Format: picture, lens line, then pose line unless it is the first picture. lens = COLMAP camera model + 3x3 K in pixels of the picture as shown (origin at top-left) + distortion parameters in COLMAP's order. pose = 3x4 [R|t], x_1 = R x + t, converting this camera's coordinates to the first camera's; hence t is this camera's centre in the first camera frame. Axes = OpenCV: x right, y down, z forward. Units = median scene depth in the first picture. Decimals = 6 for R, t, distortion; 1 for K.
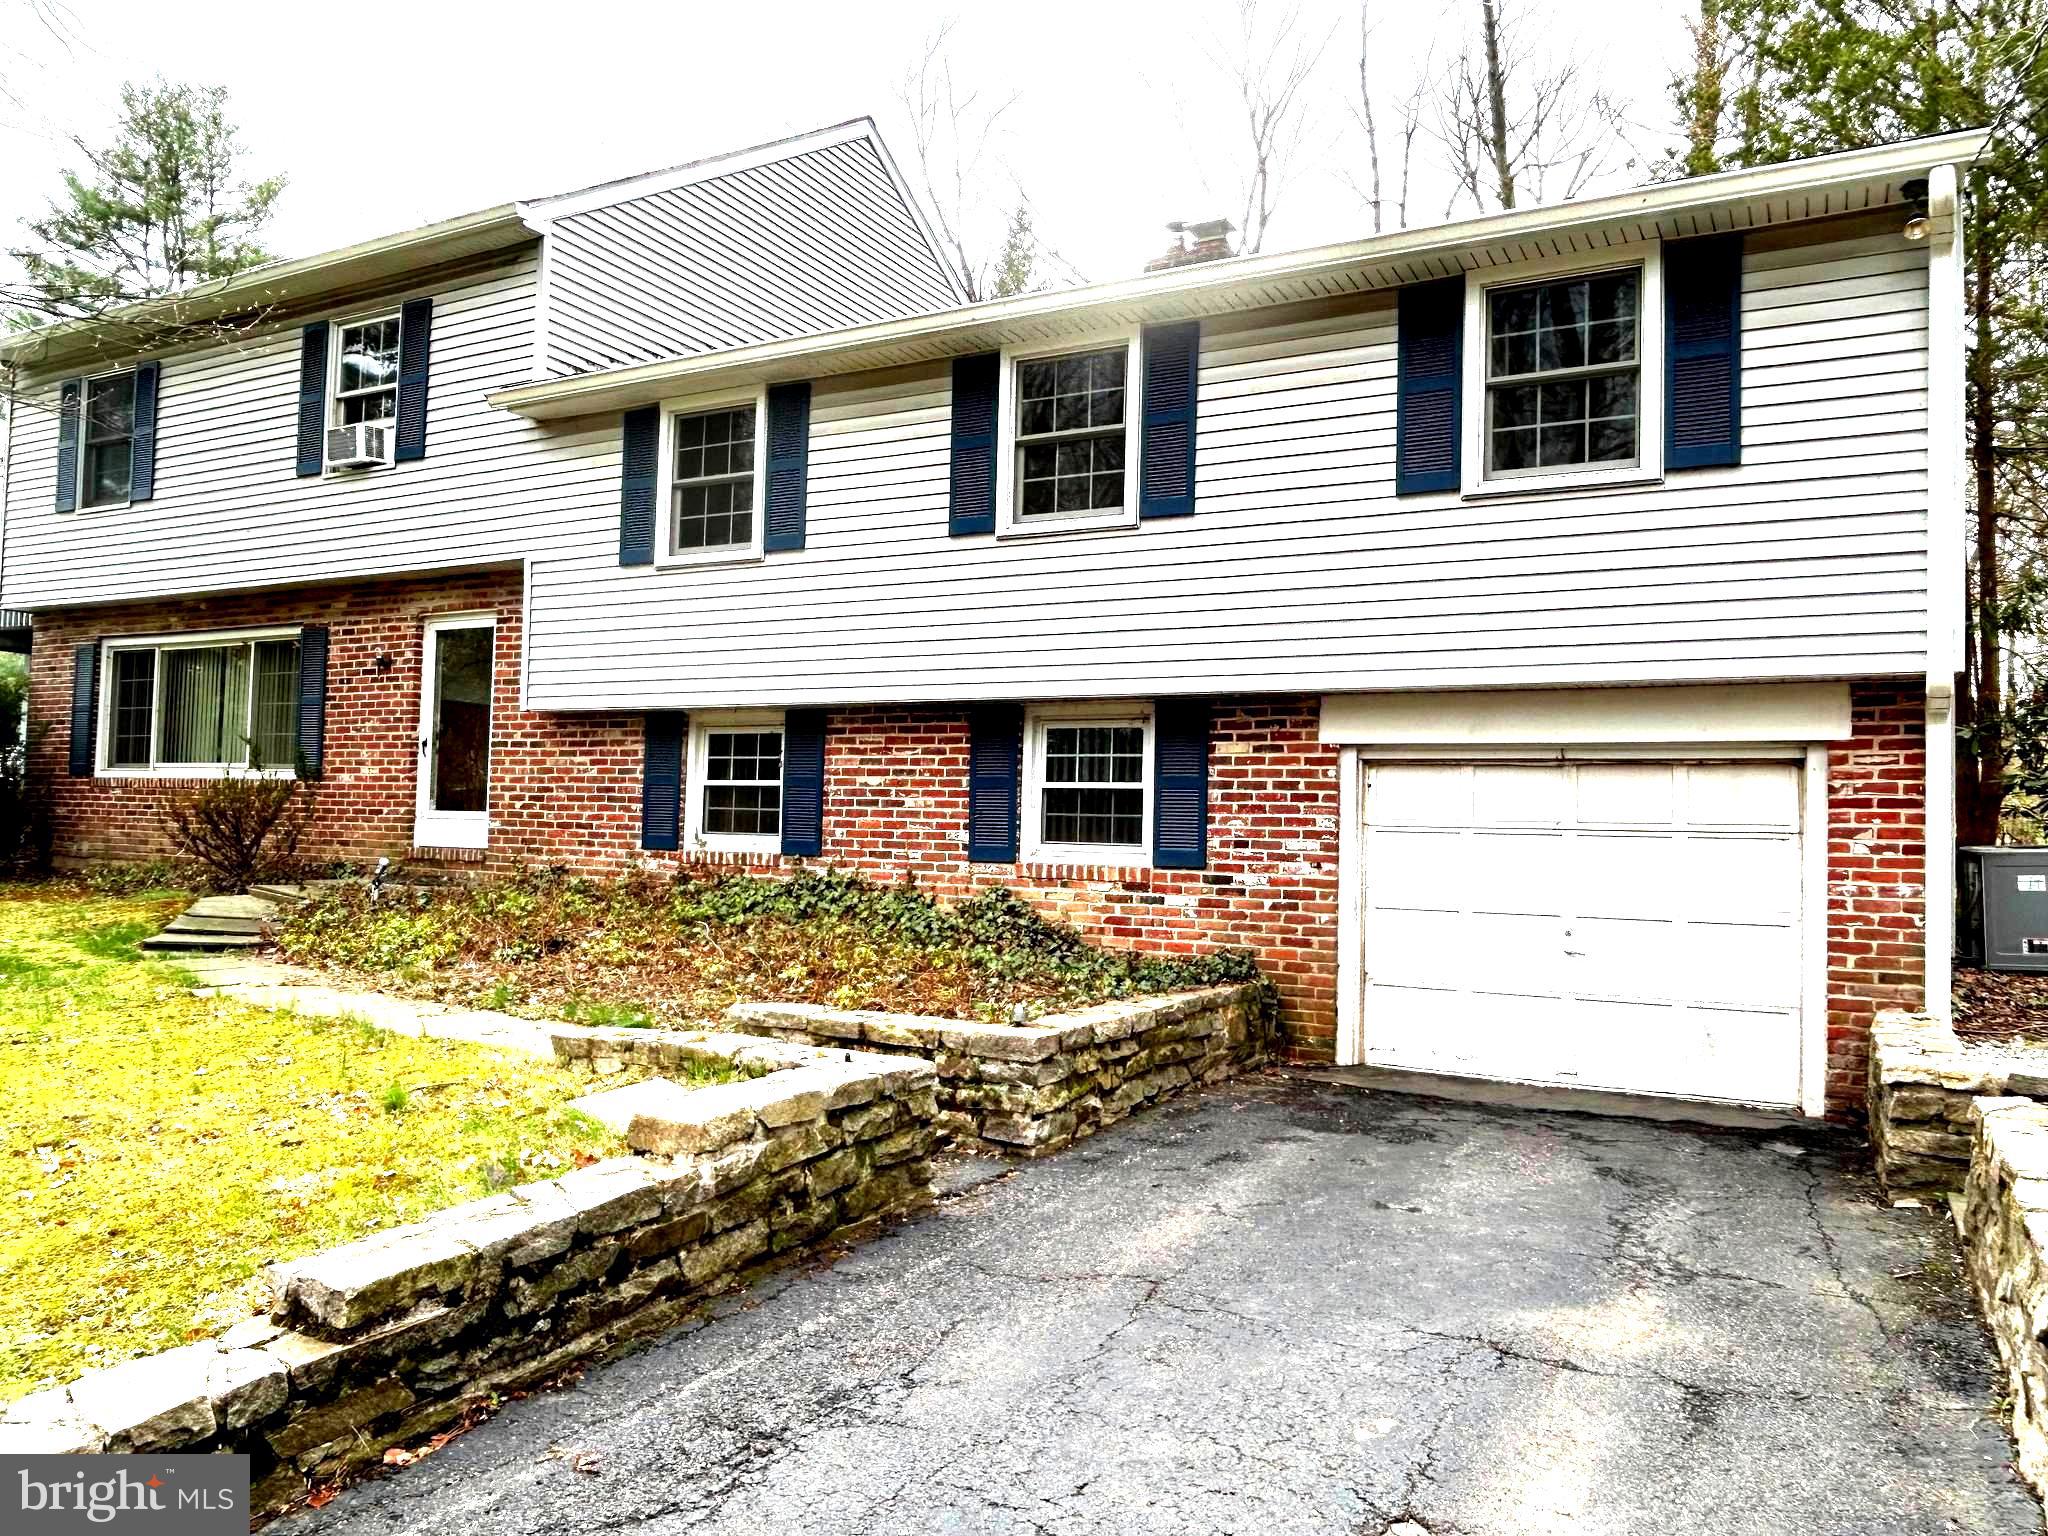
lens RADIAL K [[1443.9, 0, 1013.8], [0, 1443.9, 761.9], [0, 0, 1]] dist [-0.005631, 0.000371]
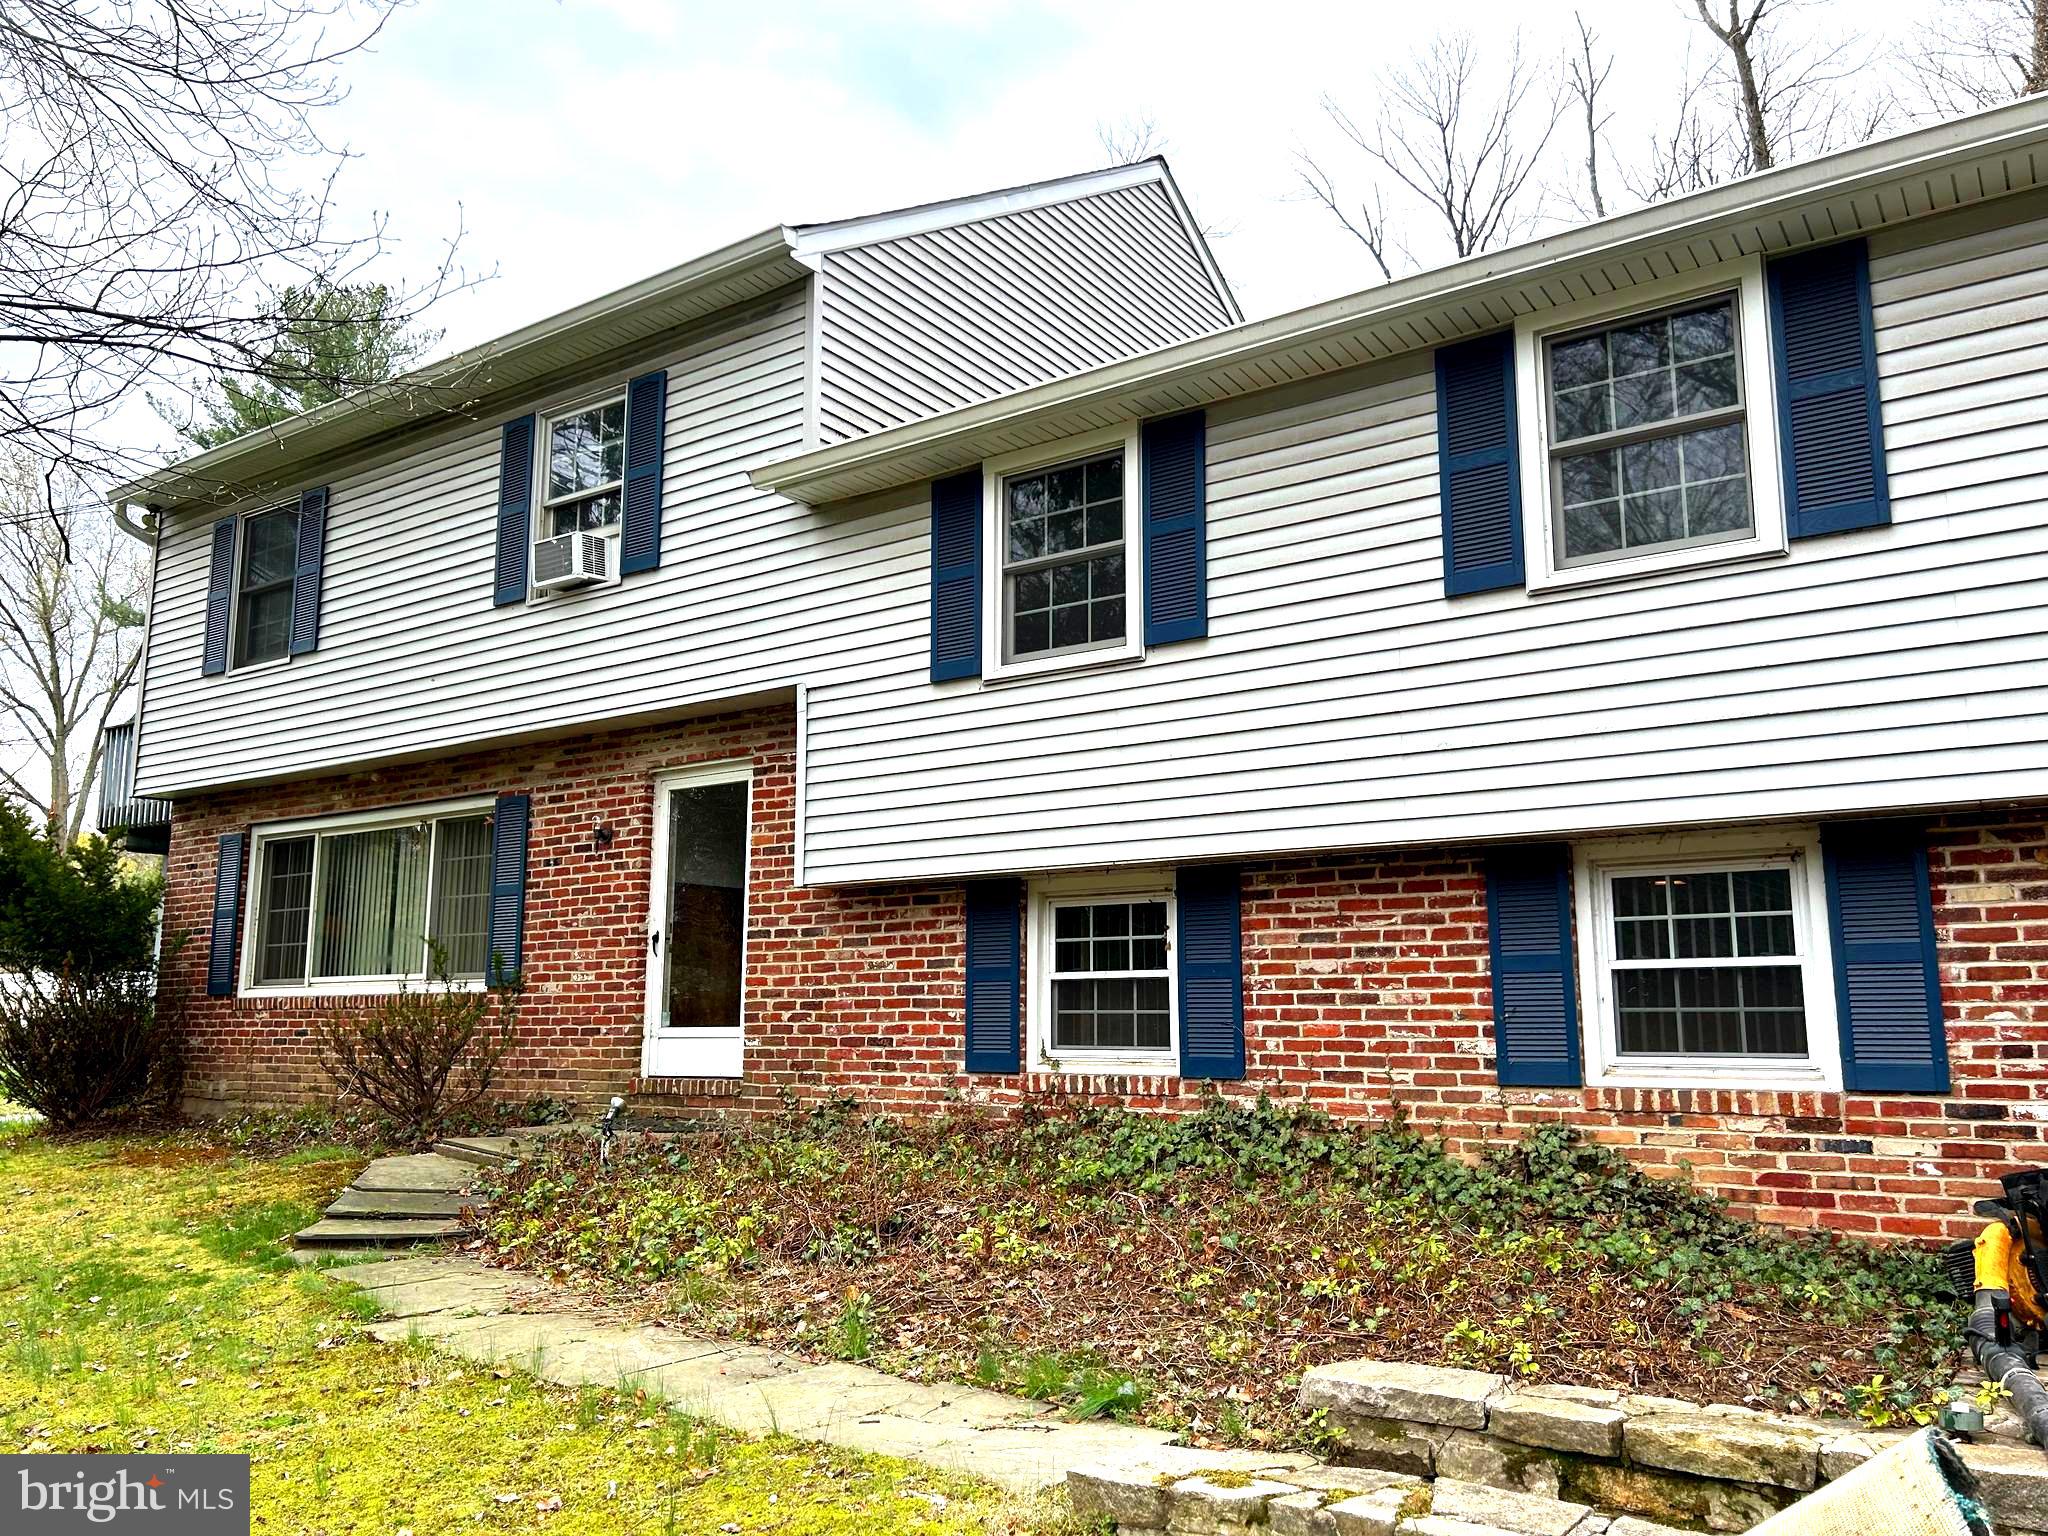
lens RADIAL K [[1538.2, 0, 1029.9], [0, 1538.2, 765.0], [0, 0, 1]] dist [0.062436, -0.053849]
pose [[0.994372, -0.043317, -0.096681, -0.143633], [0.031109, 0.991746, -0.124389, 0.004732], [0.101272, 0.120682, 0.987512, 0.225389]]
